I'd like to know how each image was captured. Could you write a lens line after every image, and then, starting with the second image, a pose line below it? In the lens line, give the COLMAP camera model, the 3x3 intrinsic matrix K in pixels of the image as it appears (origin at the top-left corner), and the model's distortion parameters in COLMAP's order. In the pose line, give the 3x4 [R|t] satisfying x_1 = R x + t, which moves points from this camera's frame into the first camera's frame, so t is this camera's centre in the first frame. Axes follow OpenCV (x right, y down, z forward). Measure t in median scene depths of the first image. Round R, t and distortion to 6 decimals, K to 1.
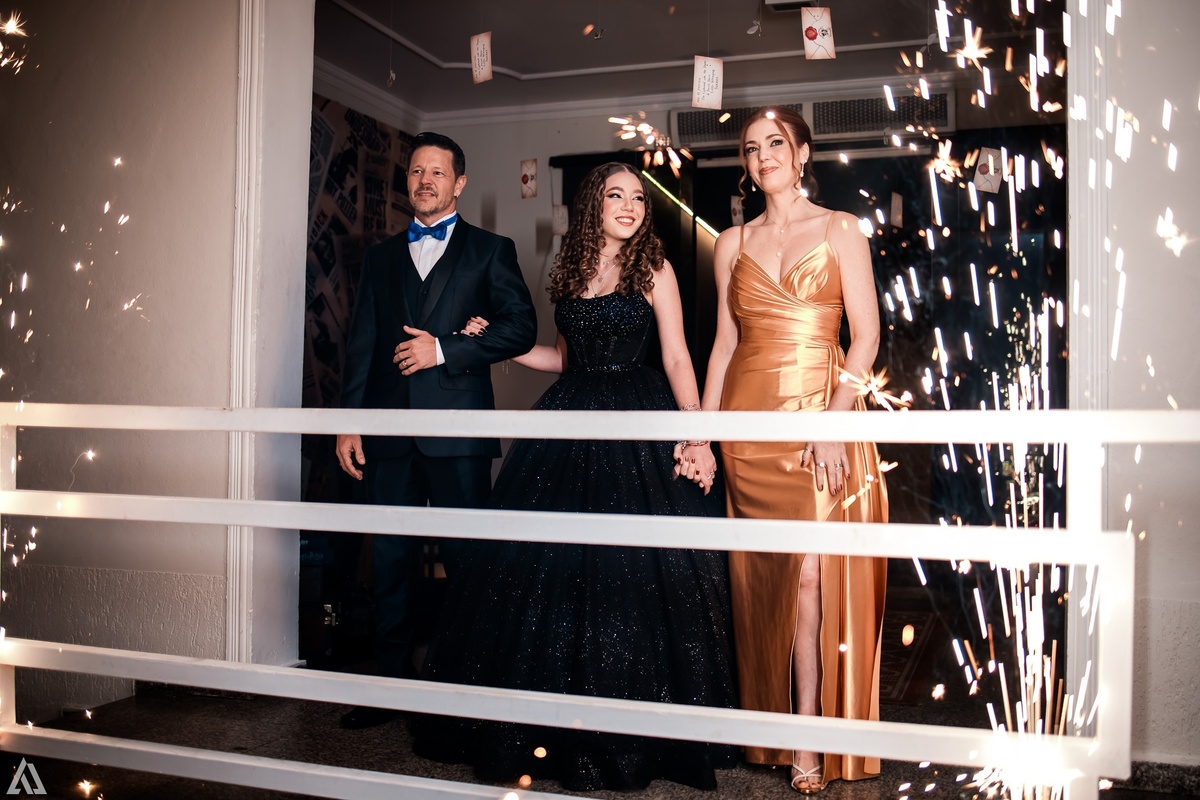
lens RADIAL K [[1256.4, 0, 600.0], [0, 1256.4, 400.0], [0, 0, 1]] dist [-0.068397, 0.034773]
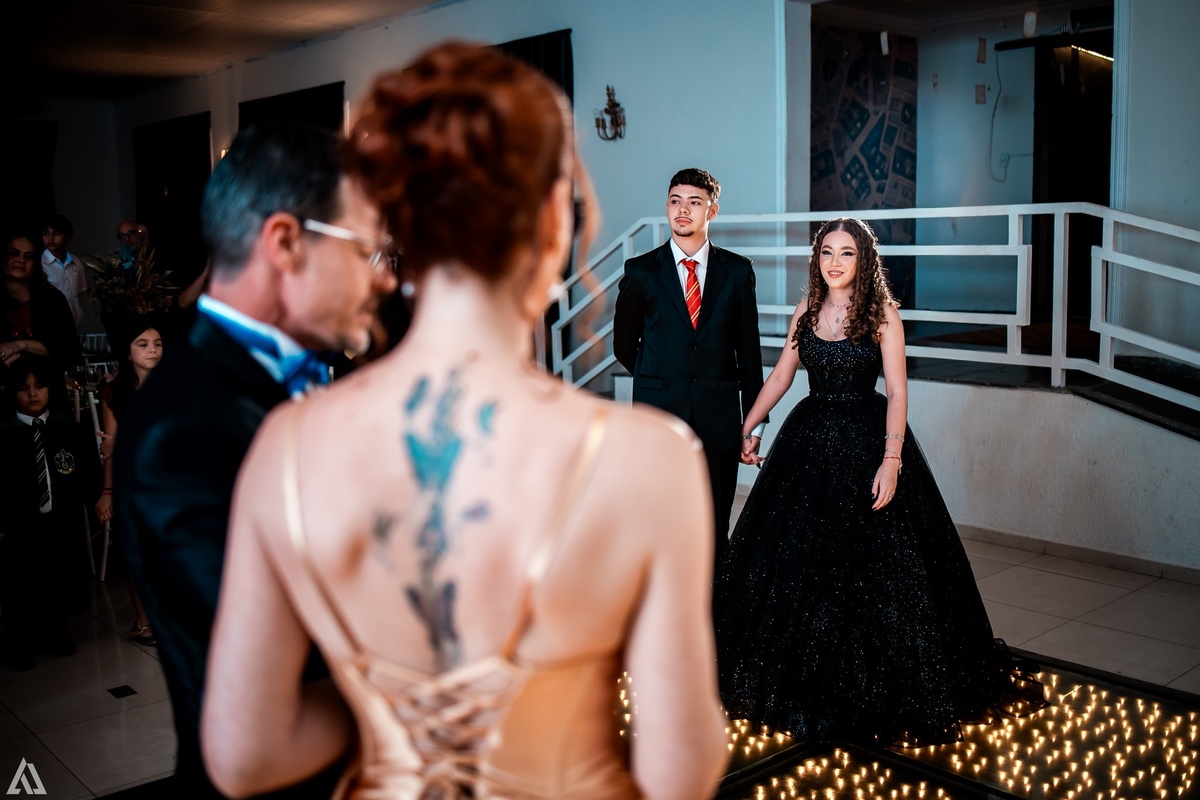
lens RADIAL K [[1256.4, 0, 600.0], [0, 1256.4, 400.0], [0, 0, 1]] dist [-0.068397, 0.034773]
pose [[0.875455, 0.026230, -0.482587, 0.367571], [0.058715, 0.985358, 0.160072, -0.028353], [0.479719, -0.168471, 0.861096, -0.849579]]
